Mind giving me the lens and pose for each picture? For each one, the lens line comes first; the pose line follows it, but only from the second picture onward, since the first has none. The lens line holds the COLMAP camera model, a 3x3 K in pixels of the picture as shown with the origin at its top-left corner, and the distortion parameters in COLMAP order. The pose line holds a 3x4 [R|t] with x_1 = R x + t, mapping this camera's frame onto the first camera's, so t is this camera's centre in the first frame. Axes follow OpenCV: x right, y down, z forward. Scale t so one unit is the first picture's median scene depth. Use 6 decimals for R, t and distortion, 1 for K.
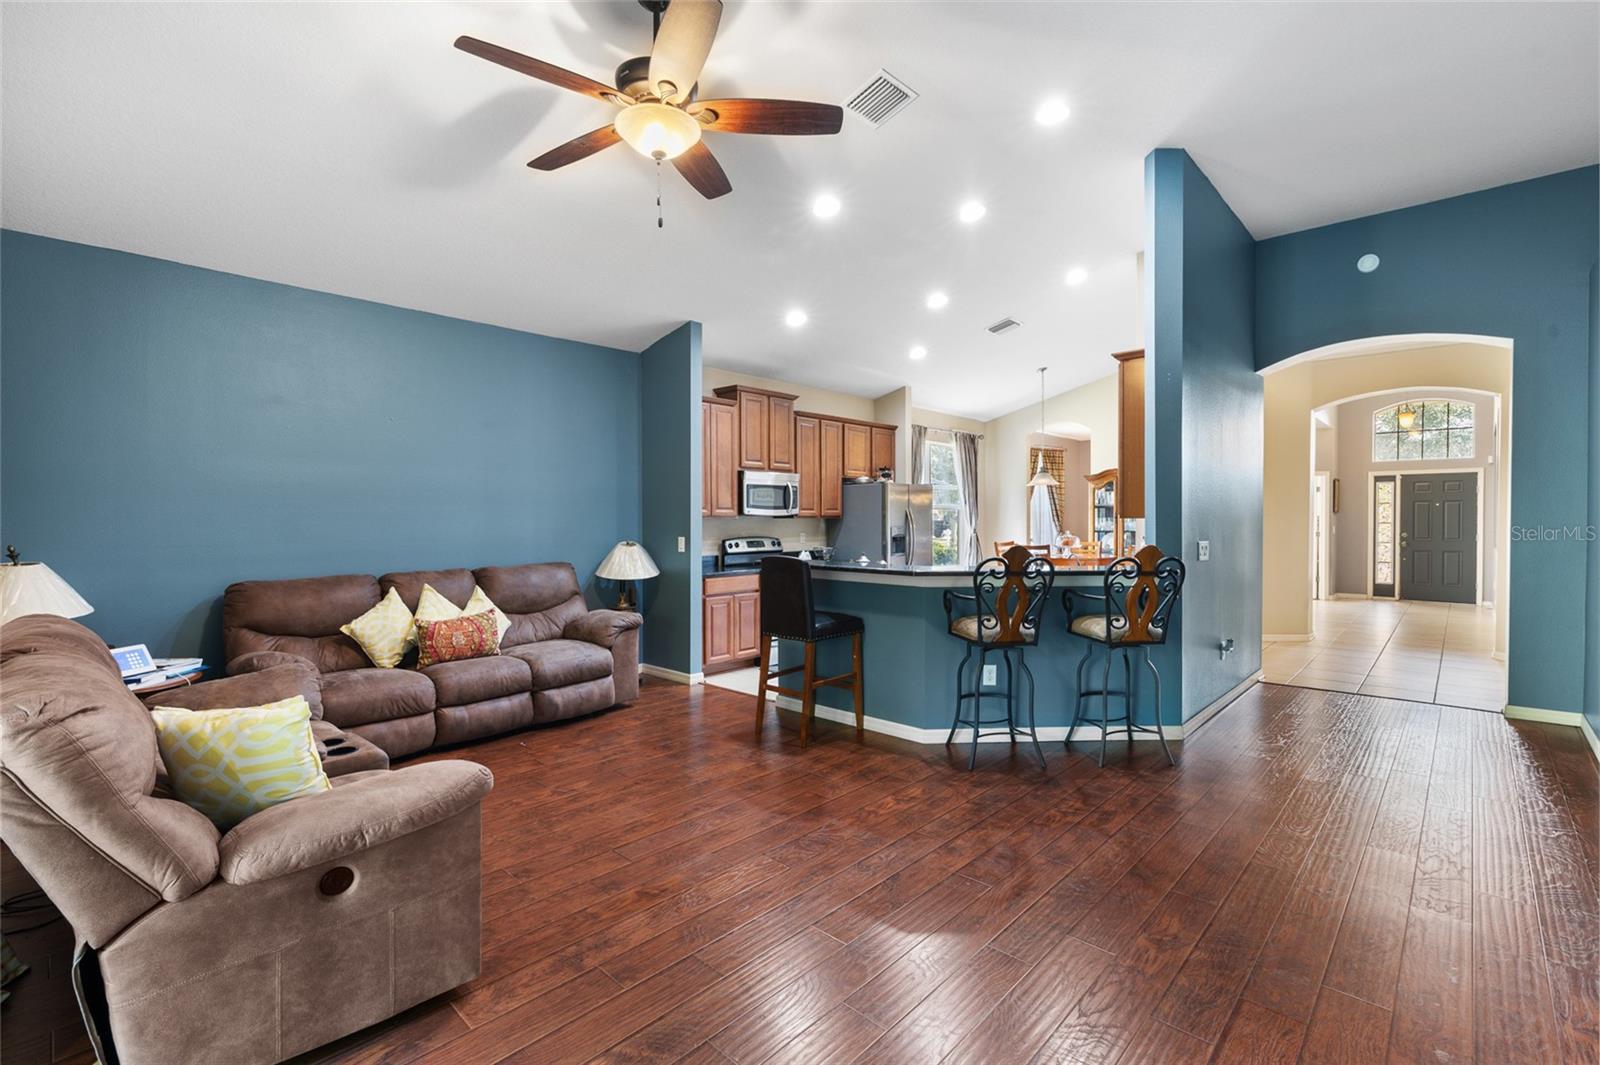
lens RADIAL K [[708.4, 0, 807.4], [0, 708.4, 526.2], [0, 0, 1]] dist [-0.011465, 0.002384]
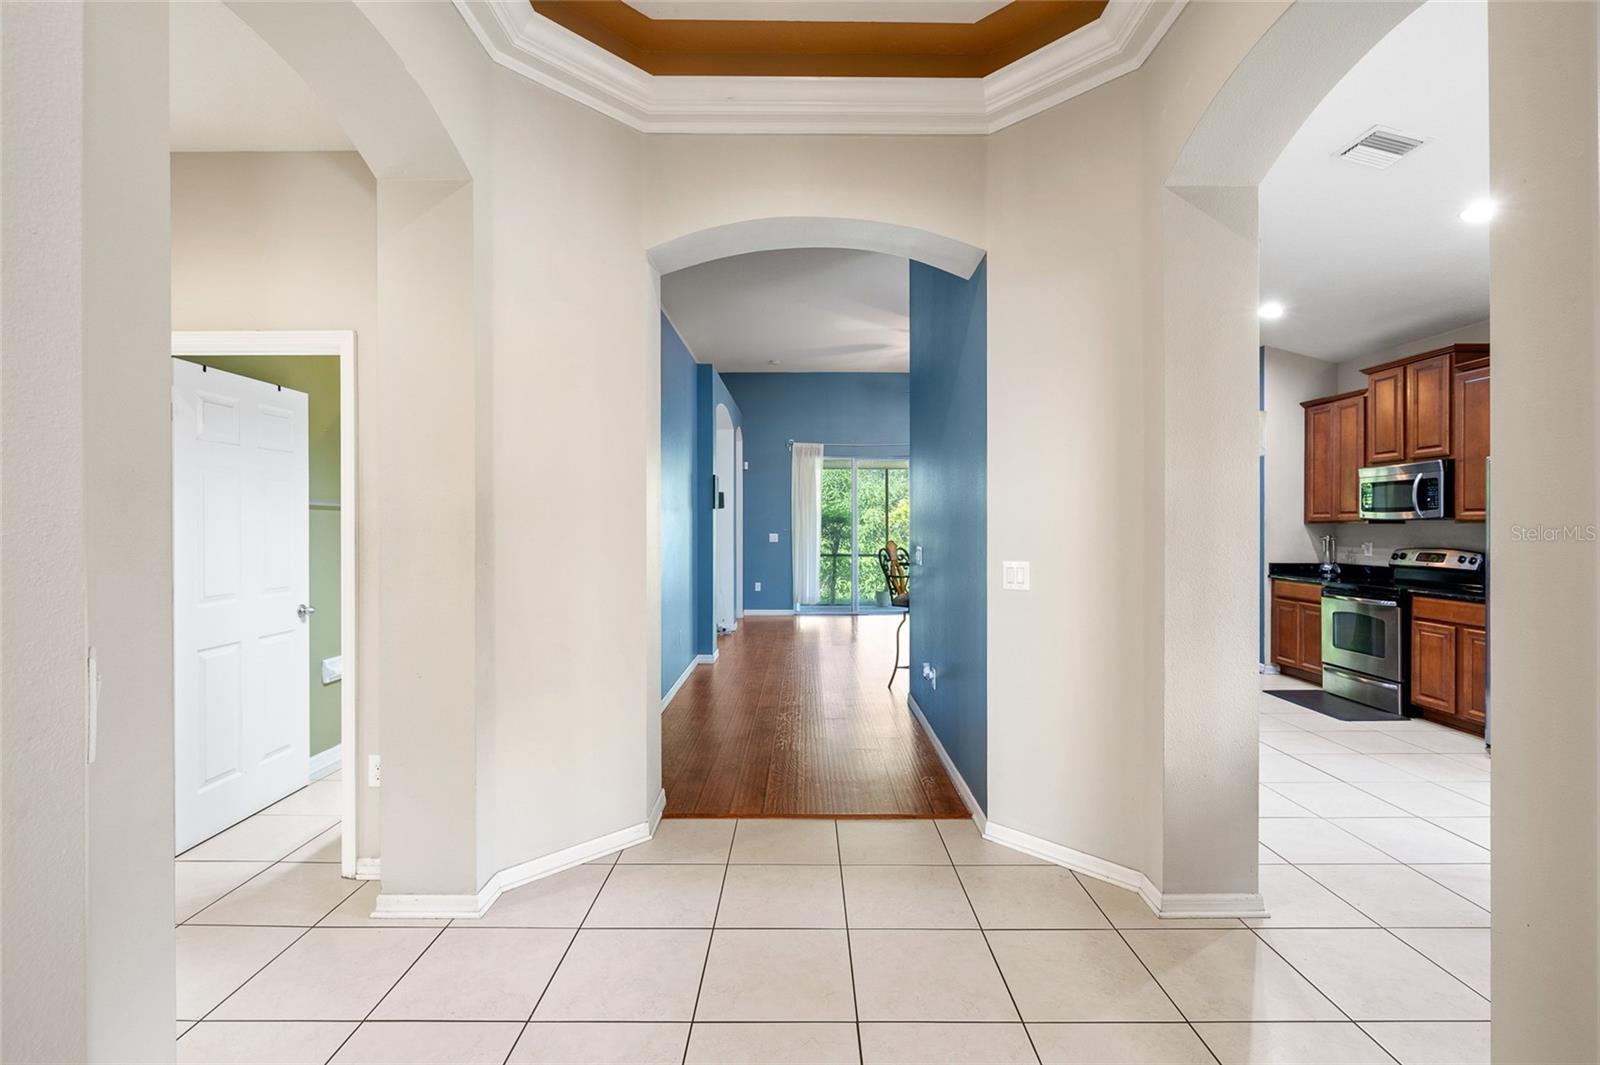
lens RADIAL K [[708.4, 0, 791.0], [0, 708.4, 520.7], [0, 0, 1]] dist [-0.011465, 0.002384]
pose [[-0.740808, 0.000208, -0.671717, 1.702609], [-0.004528, 0.999976, 0.005303, -0.026626], [0.671702, 0.006970, -0.740789, 1.983709]]
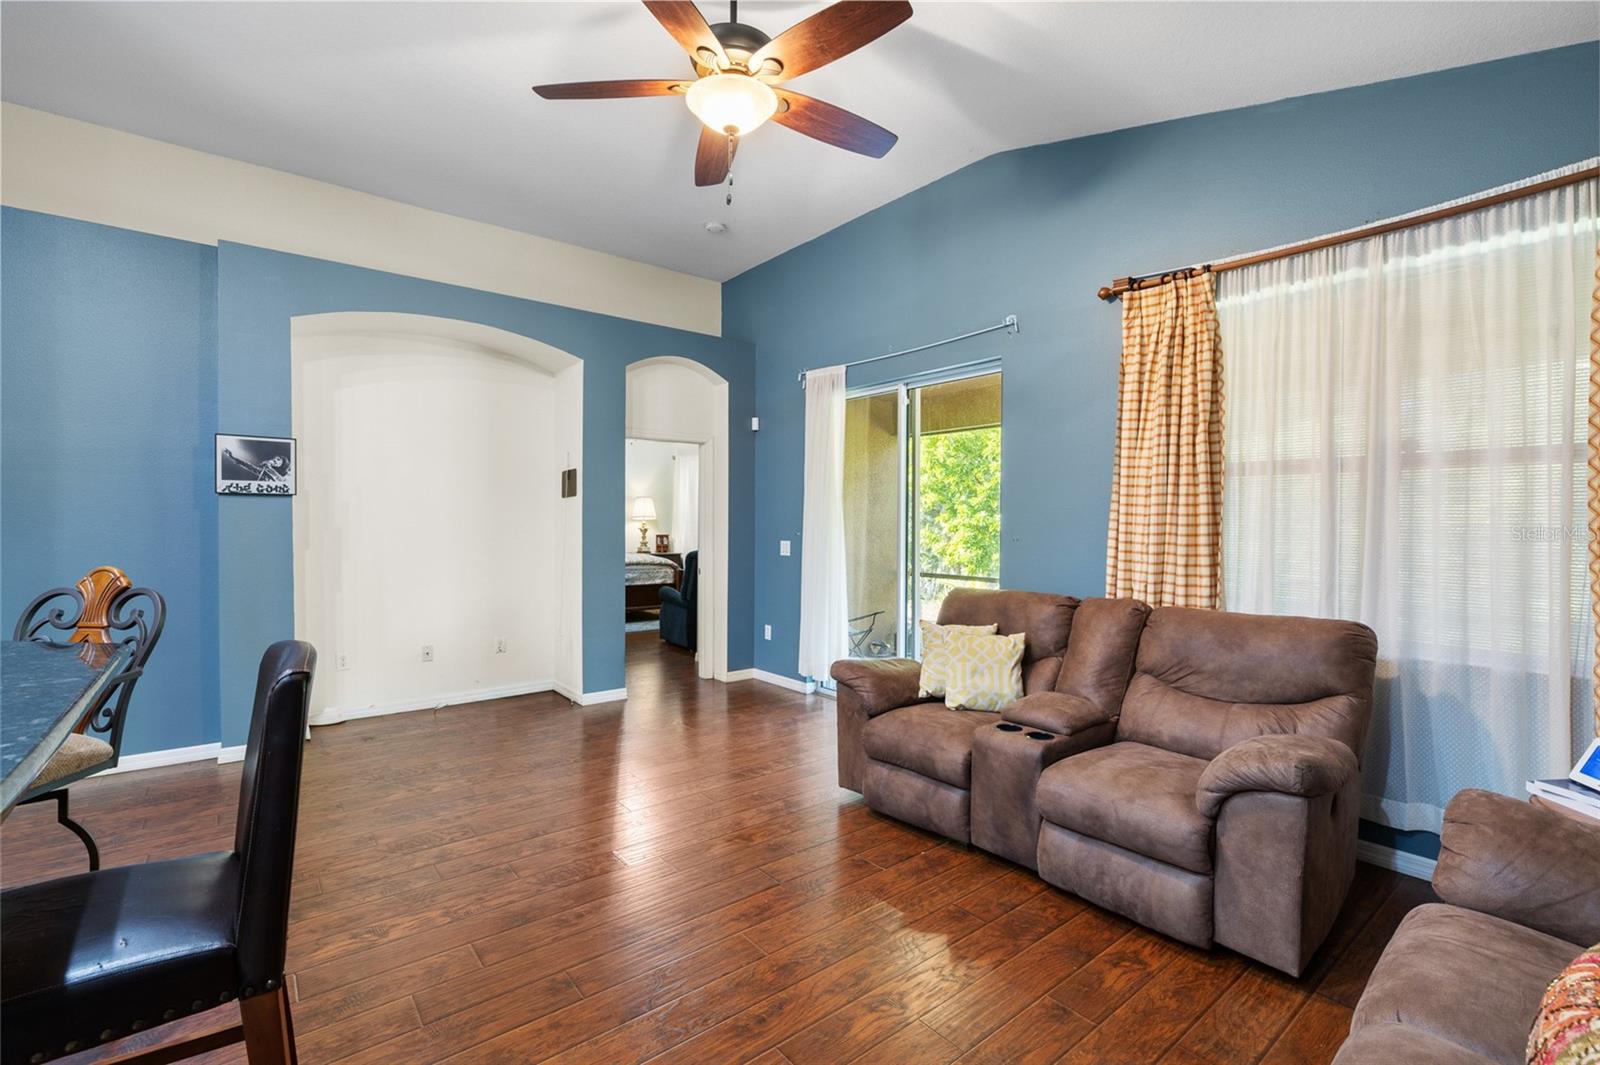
lens RADIAL K [[708.4, 0, 817.5], [0, 708.4, 532.2], [0, 0, 1]] dist [-0.011465, 0.002384]
pose [[-0.992178, -0.008192, 0.124565, -0.324979], [-0.005620, 0.999764, 0.020985, -0.013705], [-0.124707, 0.020121, -0.991990, 1.419792]]
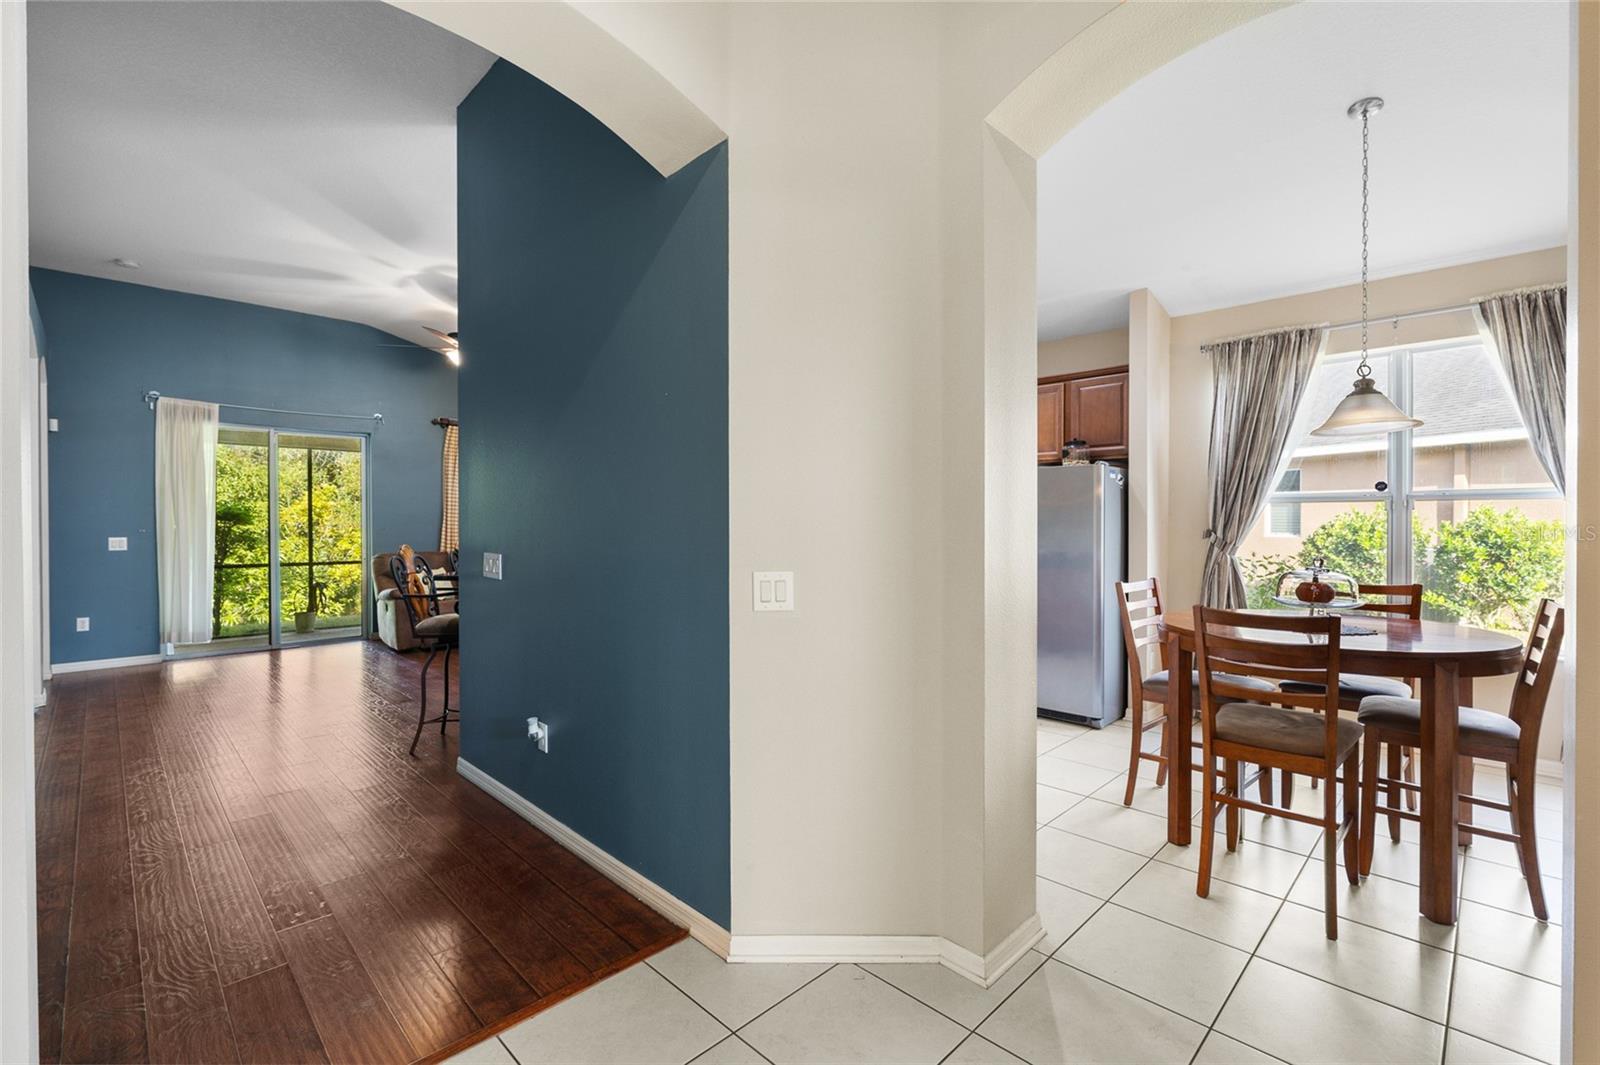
lens RADIAL K [[708.4, 0, 802.3], [0, 708.4, 527.9], [0, 0, 1]] dist [-0.011465, 0.002384]
pose [[-0.030190, 0.011135, -0.999482, 1.572885], [-0.009841, 0.999886, 0.011437, -0.021181], [0.999496, 0.010181, -0.030077, 1.631775]]
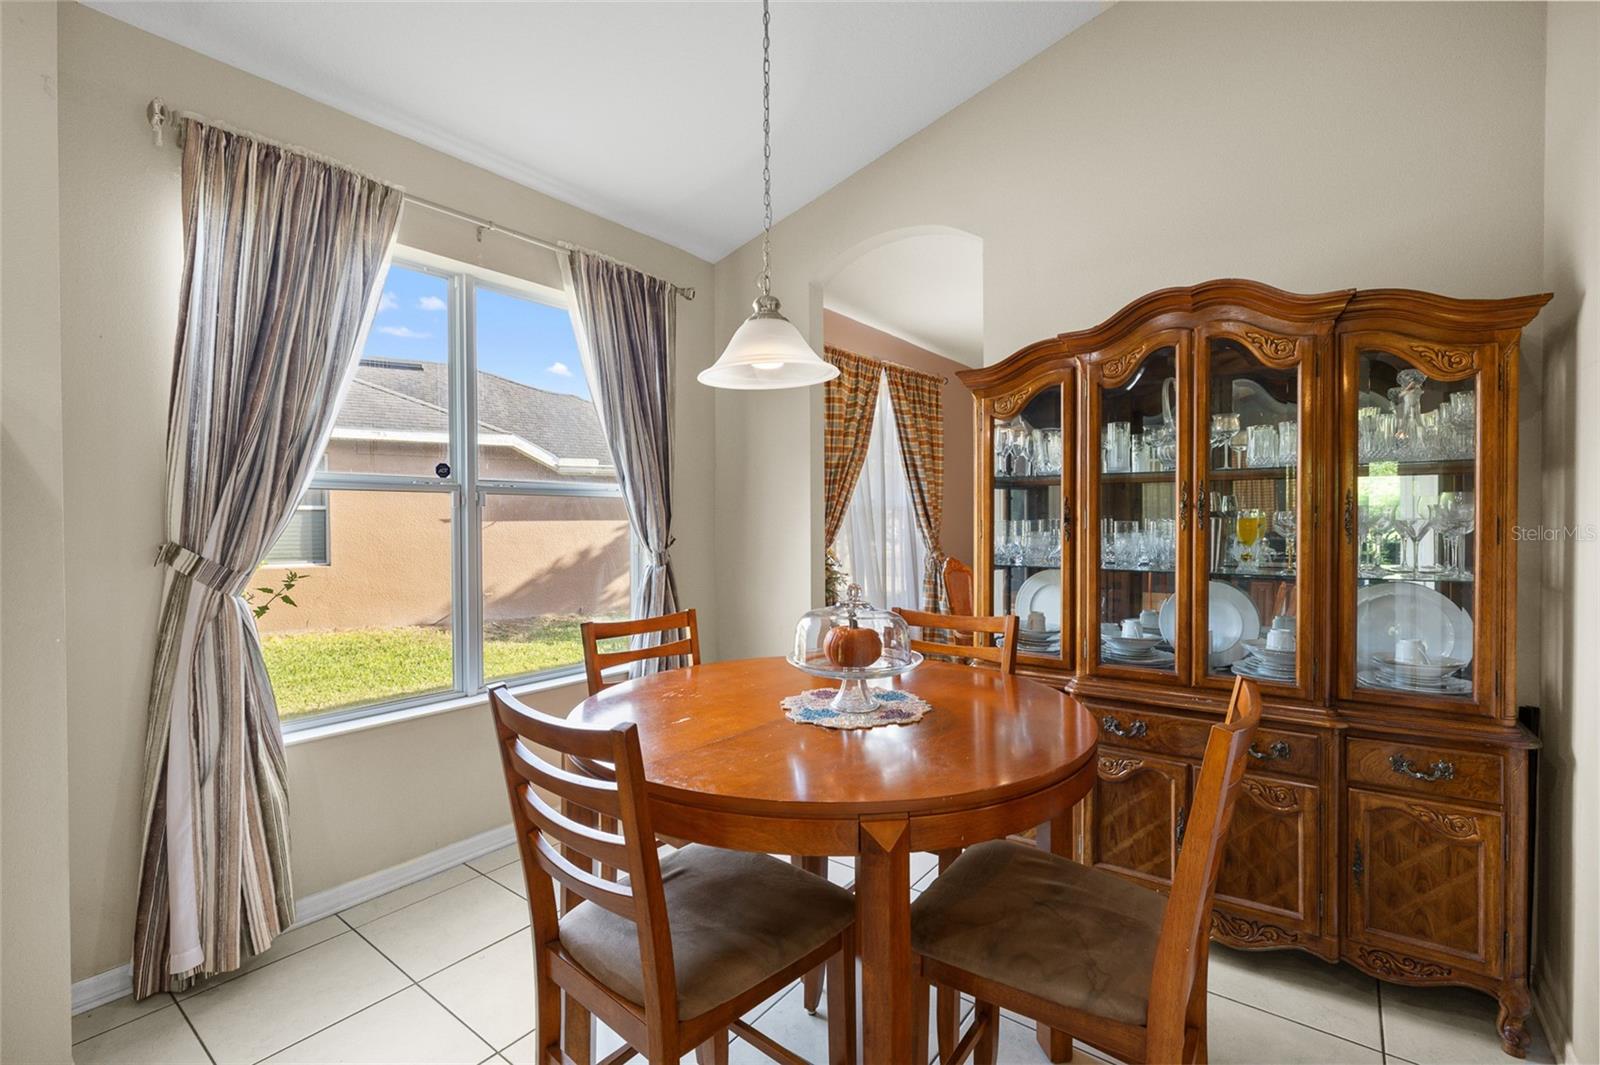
lens RADIAL K [[708.4, 0, 800.7], [0, 708.4, 521.0], [0, 0, 1]] dist [-0.011465, 0.002384]
pose [[0.995106, -0.002542, 0.098778, 0.721397], [0.003639, 0.999934, -0.010927, -0.020606], [-0.098744, 0.011233, 0.995050, 1.736231]]
